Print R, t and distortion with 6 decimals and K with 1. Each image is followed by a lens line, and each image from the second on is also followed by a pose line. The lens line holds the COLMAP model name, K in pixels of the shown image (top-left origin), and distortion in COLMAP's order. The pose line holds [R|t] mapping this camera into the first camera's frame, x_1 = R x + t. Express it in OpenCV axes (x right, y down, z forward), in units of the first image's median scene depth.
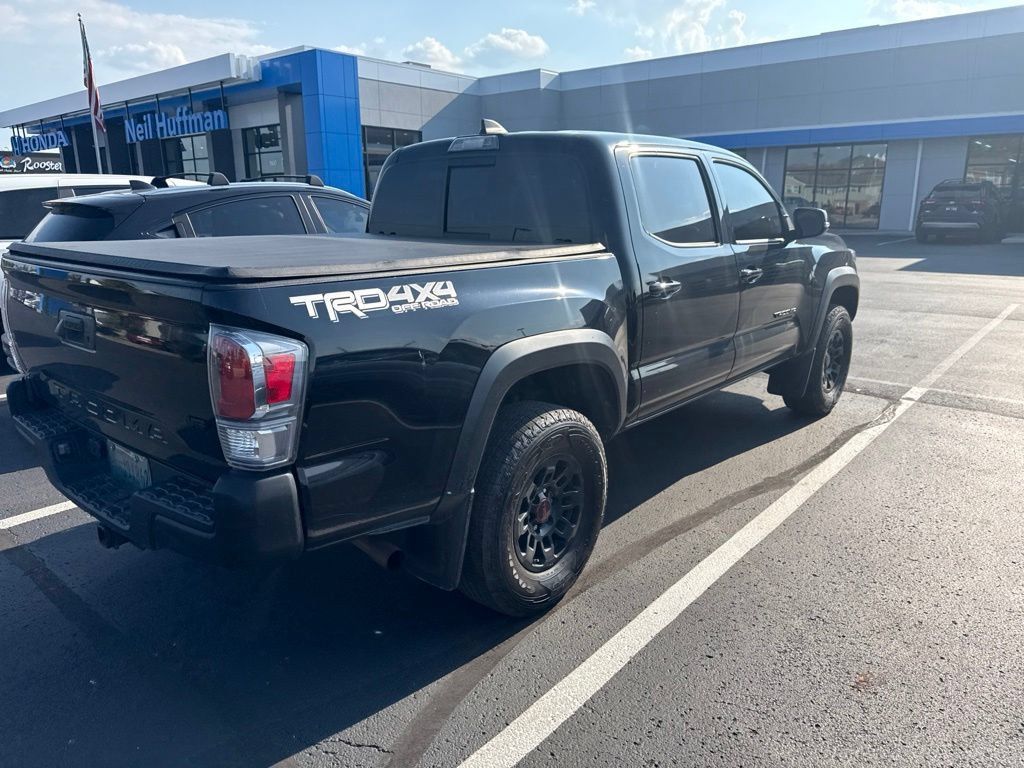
lens RADIAL K [[722.6, 0, 495.6], [0, 722.6, 377.0], [0, 0, 1]] dist [0.031950, -0.034474]
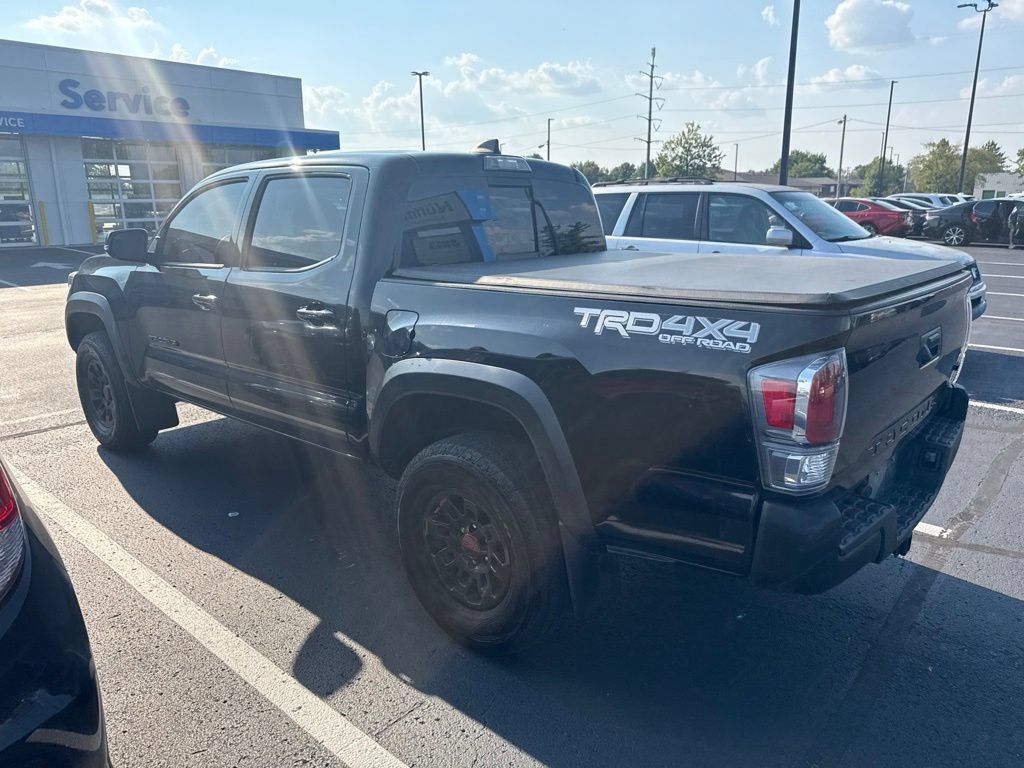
lens RADIAL K [[722.6, 0, 517.4], [0, 722.6, 367.4], [0, 0, 1]] dist [0.031950, -0.034474]
pose [[0.032947, 0.207129, -0.977759, 0.494821], [-0.224529, 0.954818, 0.194703, -0.123191], [0.973910, 0.213120, 0.077965, 0.458020]]
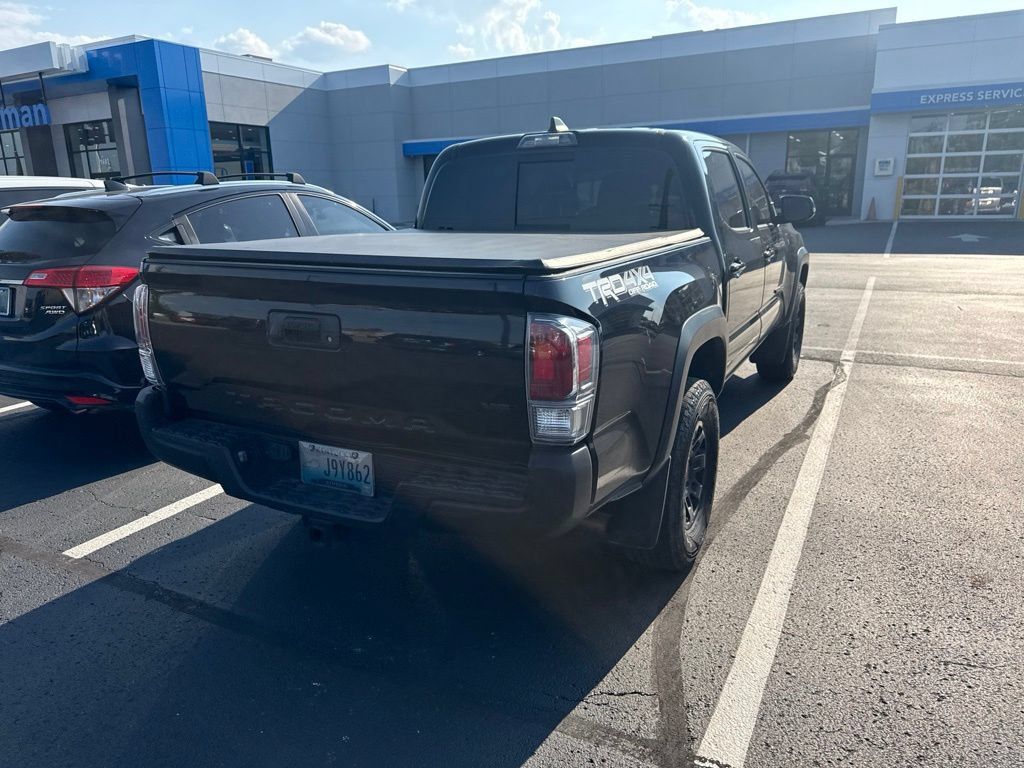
lens RADIAL K [[722.6, 0, 490.8], [0, 722.6, 374.1], [0, 0, 1]] dist [0.031950, -0.034474]
pose [[0.975896, -0.070681, 0.206474, -0.356455], [0.070359, 0.997482, 0.008909, 0.002978], [-0.206584, 0.005833, 0.978411, -0.017243]]
